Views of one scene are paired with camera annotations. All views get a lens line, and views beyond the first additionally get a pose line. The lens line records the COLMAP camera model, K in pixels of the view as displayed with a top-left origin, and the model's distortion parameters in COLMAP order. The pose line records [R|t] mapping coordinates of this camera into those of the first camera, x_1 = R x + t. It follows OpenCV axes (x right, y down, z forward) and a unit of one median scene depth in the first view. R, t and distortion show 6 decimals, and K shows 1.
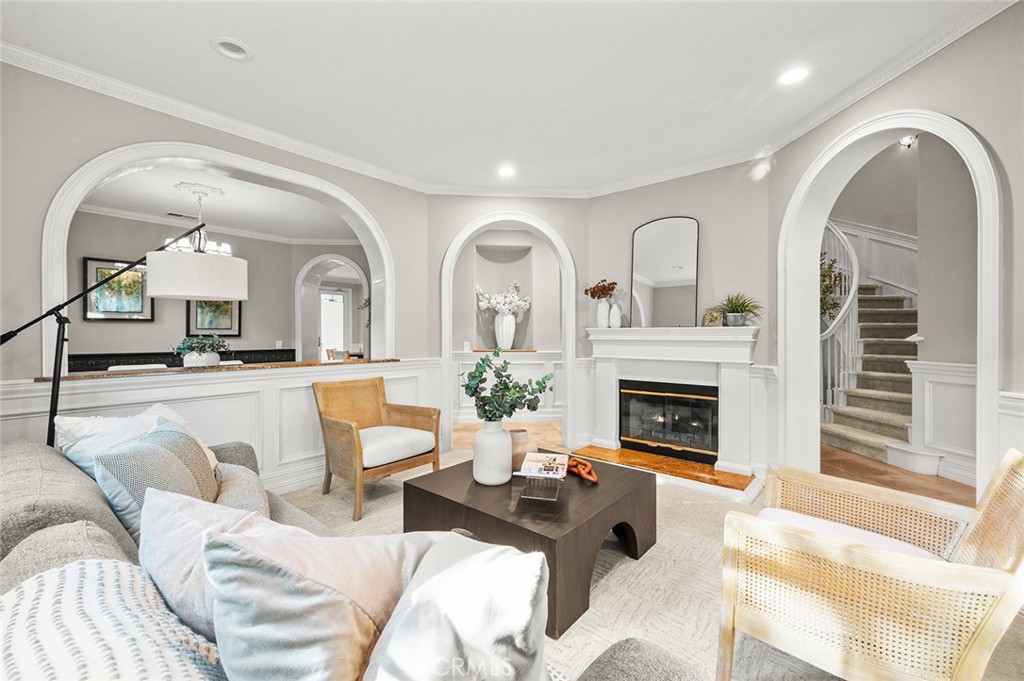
lens RADIAL K [[421.7, 0, 512.0], [0, 421.7, 340.5], [0, 0, 1]] dist [-0.000107, -0.000011]
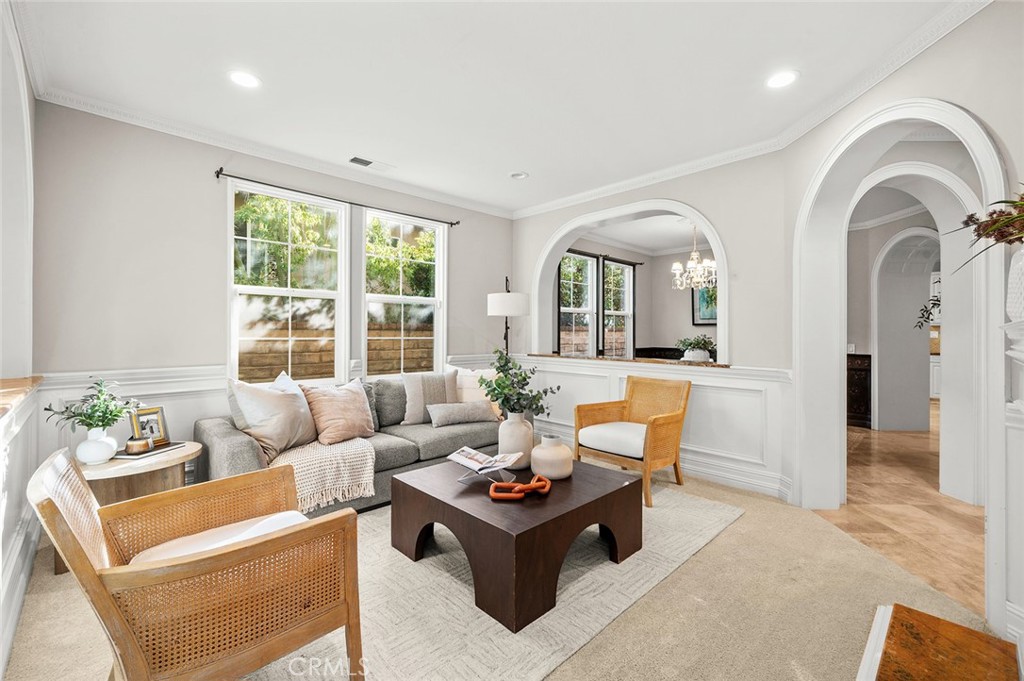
lens RADIAL K [[435.6, 0, 514.0], [0, 435.6, 328.9], [0, 0, 1]] dist [-0.011205, -0.000169]
pose [[-0.091803, -0.010723, -0.995719, 0.569627], [-0.023250, 0.999693, -0.008622, -0.009821], [0.995506, 0.022359, -0.092025, 0.565567]]
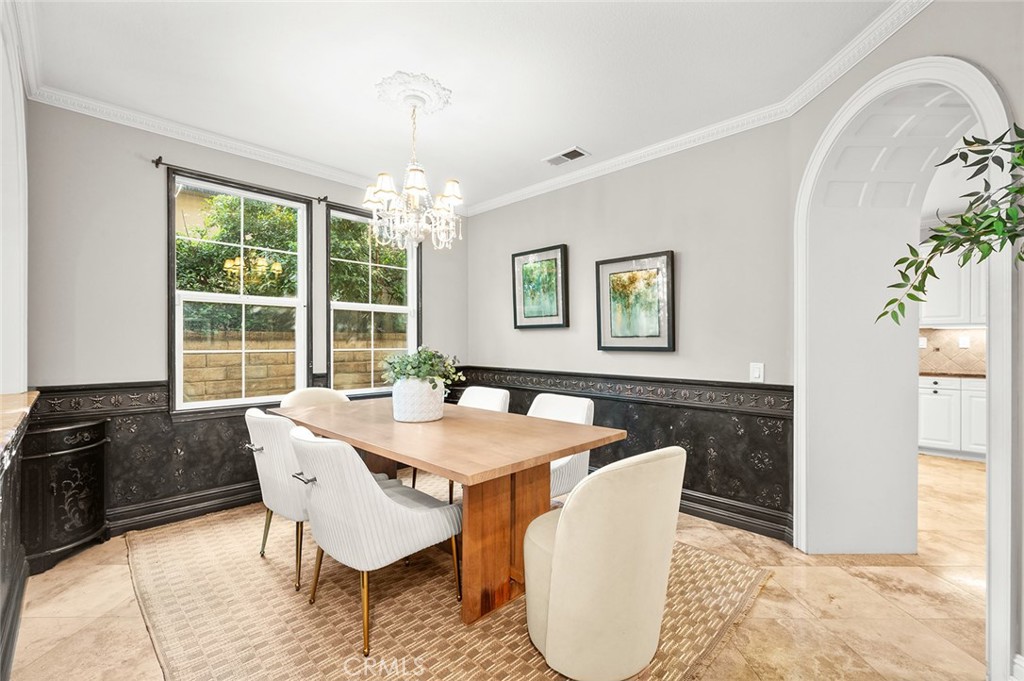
lens RADIAL K [[436.5, 0, 511.0], [0, 436.5, 343.8], [0, 0, 1]] dist [0.001603, 0.000154]
pose [[-0.071582, 0.002138, -0.997432, -0.150849], [-0.018188, 0.999829, 0.003448, -0.021782], [0.997269, 0.018389, -0.071530, 1.136083]]
